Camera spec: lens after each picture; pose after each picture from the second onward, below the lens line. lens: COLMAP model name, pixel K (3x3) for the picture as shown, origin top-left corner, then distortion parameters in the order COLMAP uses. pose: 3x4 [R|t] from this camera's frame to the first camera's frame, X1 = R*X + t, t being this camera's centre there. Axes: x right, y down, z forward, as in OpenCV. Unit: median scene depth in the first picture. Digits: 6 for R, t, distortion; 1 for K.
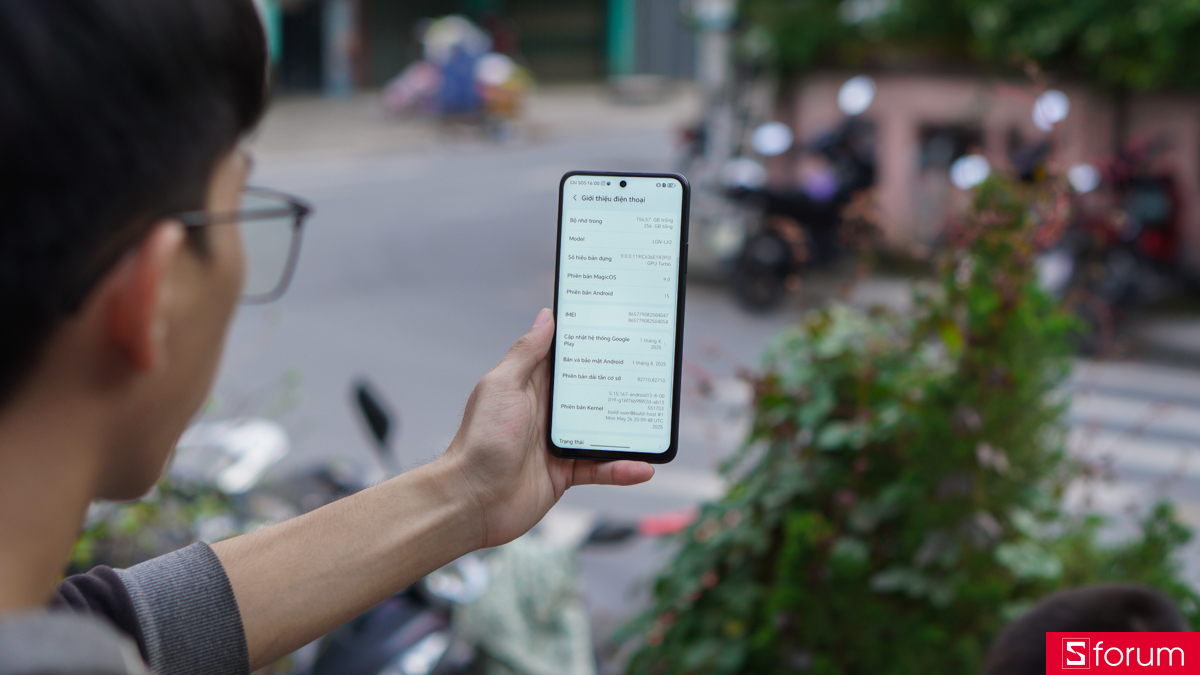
lens RADIAL K [[2626.0, 0, 600.0], [0, 2626.0, 337.5], [0, 0, 1]] dist [0.750498, 0.054067]
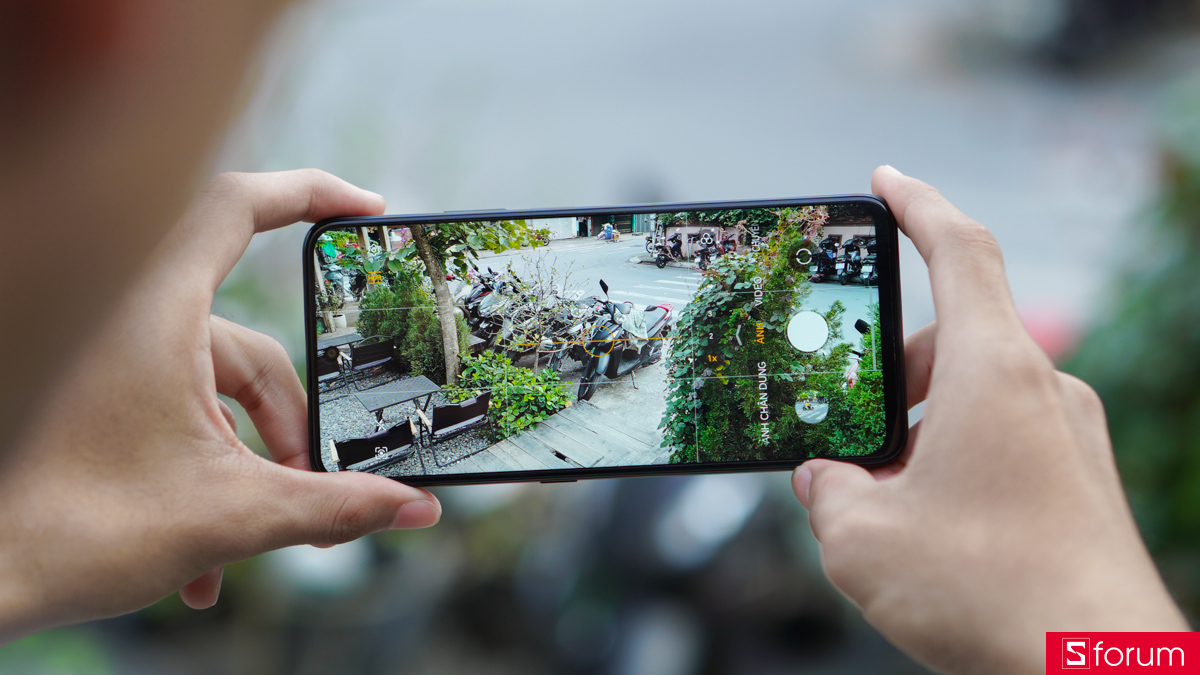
lens RADIAL K [[2626.0, 0, 600.0], [0, 2626.0, 337.5], [0, 0, 1]] dist [0.750498, 0.054067]
pose [[0.990345, -0.030040, -0.135333, 0.711652], [0.037590, 0.997856, 0.053580, -0.173103], [0.133433, -0.058149, 0.989350, -4.832358]]
